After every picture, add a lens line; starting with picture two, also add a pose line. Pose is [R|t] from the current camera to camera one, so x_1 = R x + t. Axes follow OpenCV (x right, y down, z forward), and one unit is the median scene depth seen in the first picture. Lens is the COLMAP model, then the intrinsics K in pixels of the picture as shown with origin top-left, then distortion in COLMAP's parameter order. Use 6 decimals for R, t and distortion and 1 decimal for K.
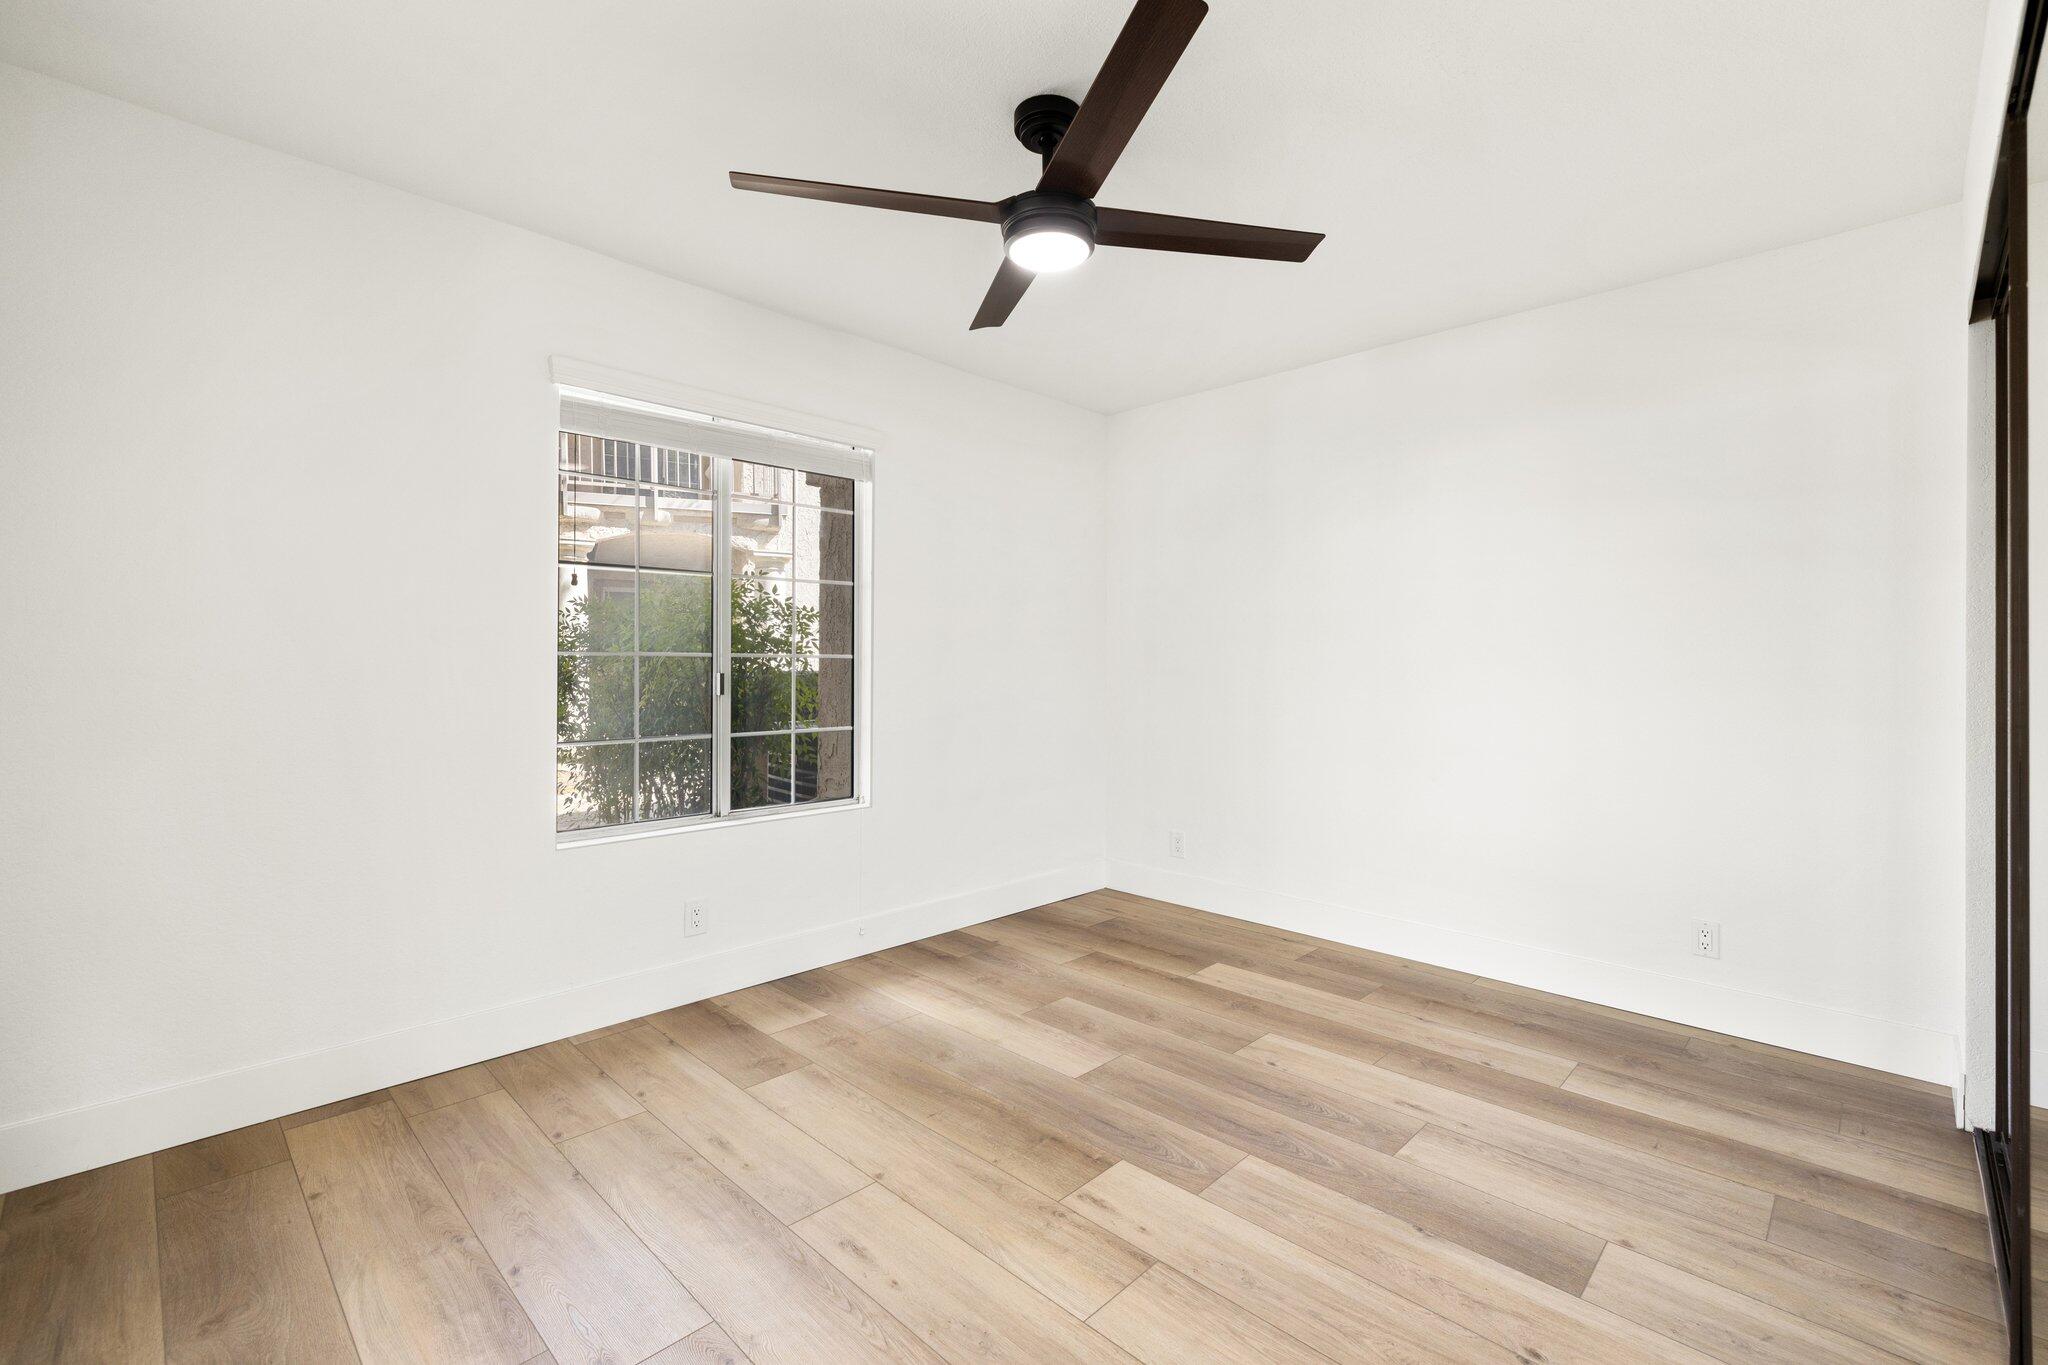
lens RADIAL K [[883.4, 0, 1027.3], [0, 883.4, 669.5], [0, 0, 1]] dist [0.000647, 0.000554]
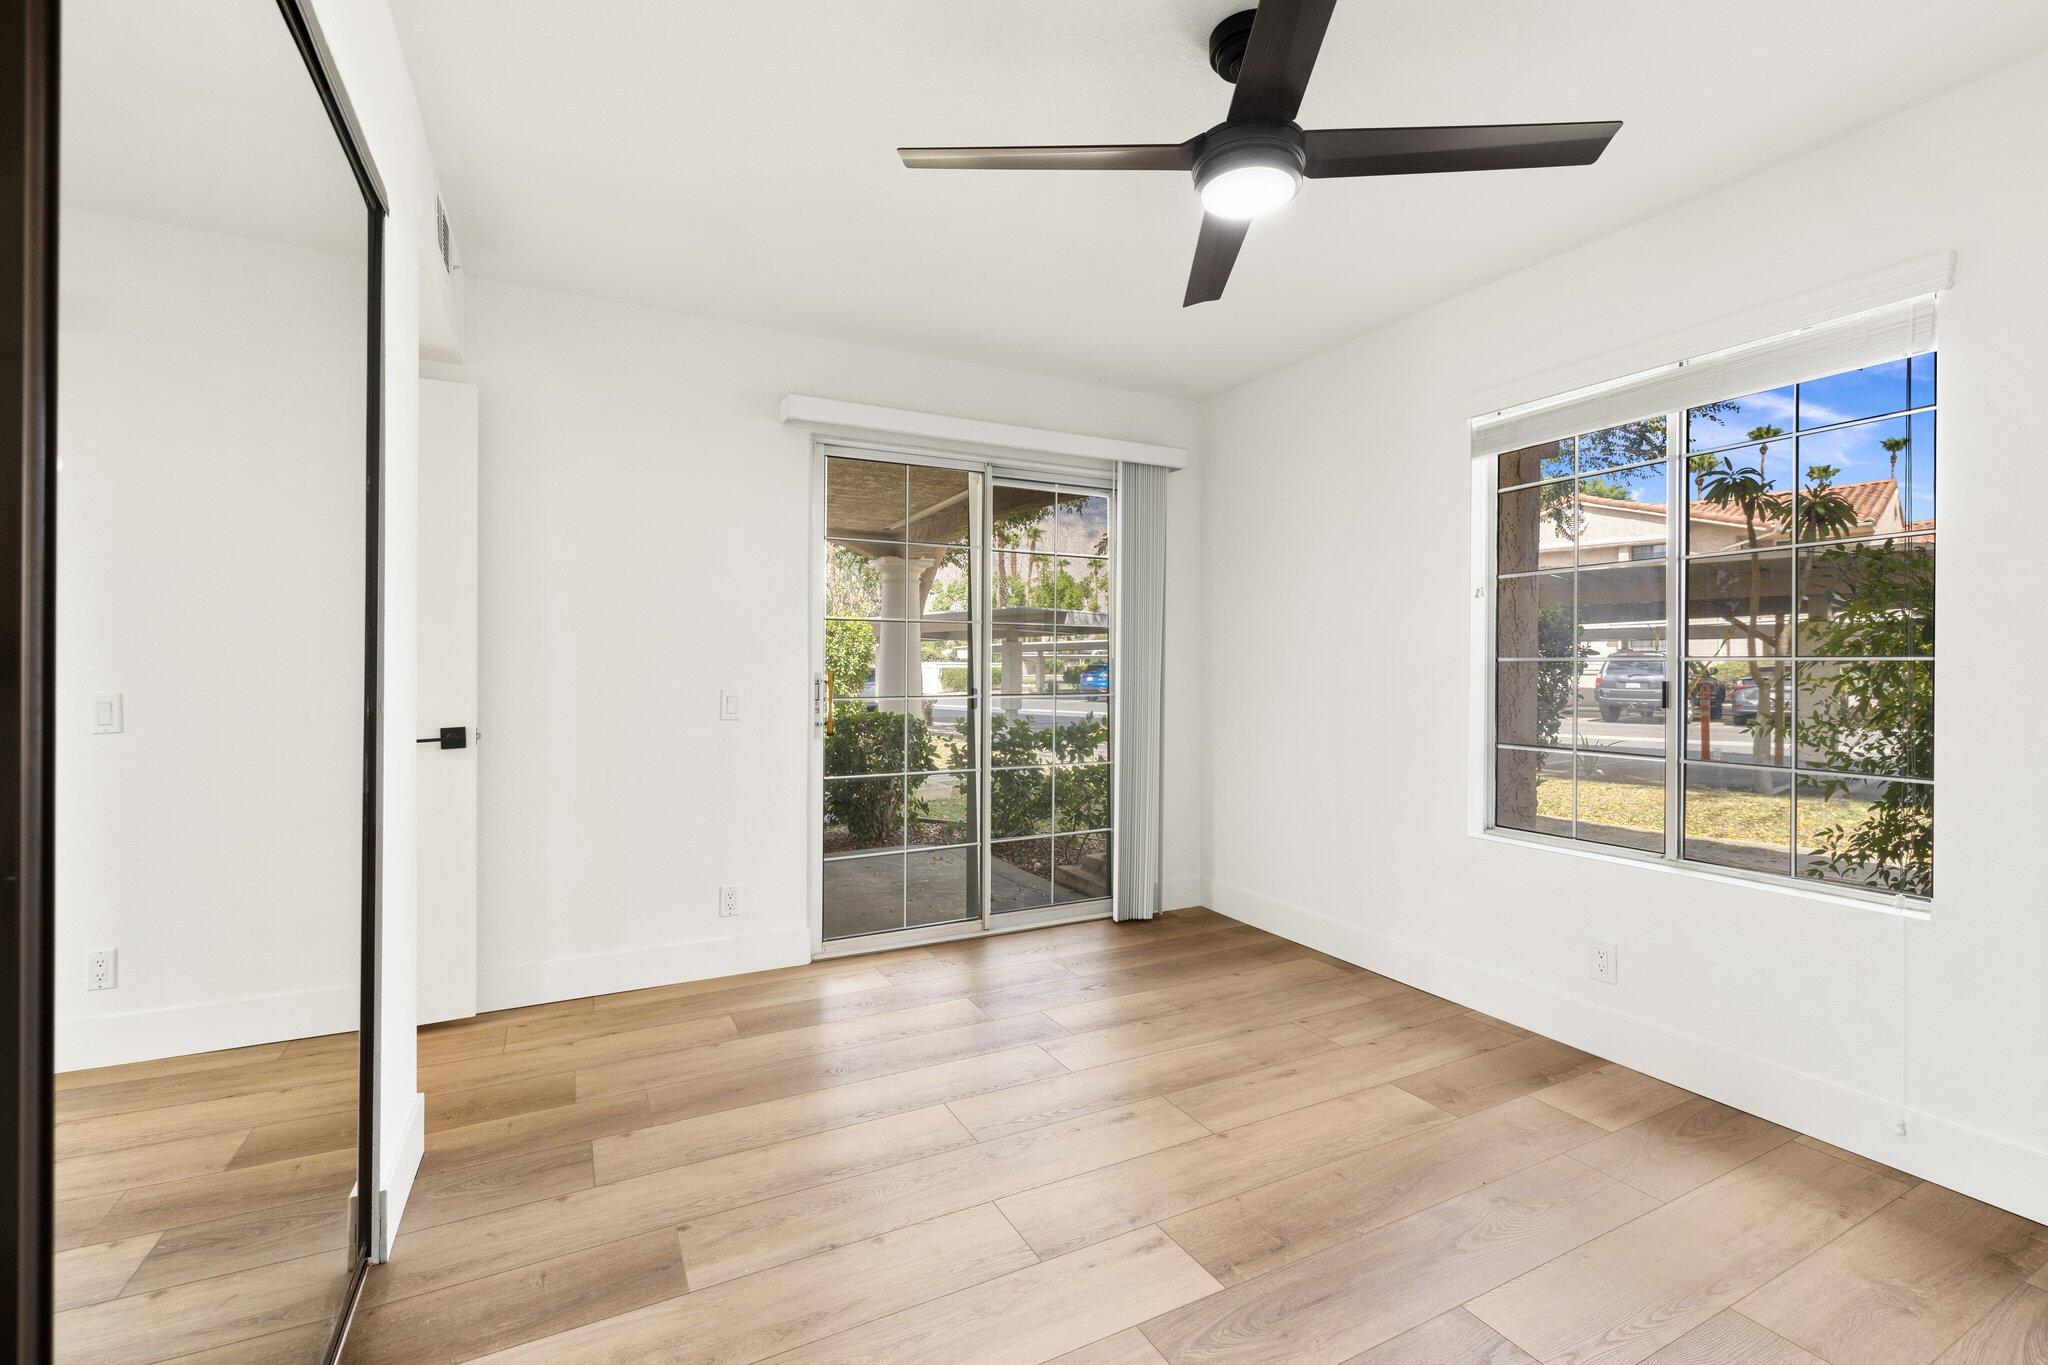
lens RADIAL K [[883.4, 0, 1027.3], [0, 883.4, 669.5], [0, 0, 1]] dist [0.000647, 0.000554]
pose [[-0.308739, 0.000219, -0.951147, 0.864914], [-0.003776, 0.999992, 0.001456, -0.008247], [0.951139, 0.004041, -0.308735, 1.001043]]
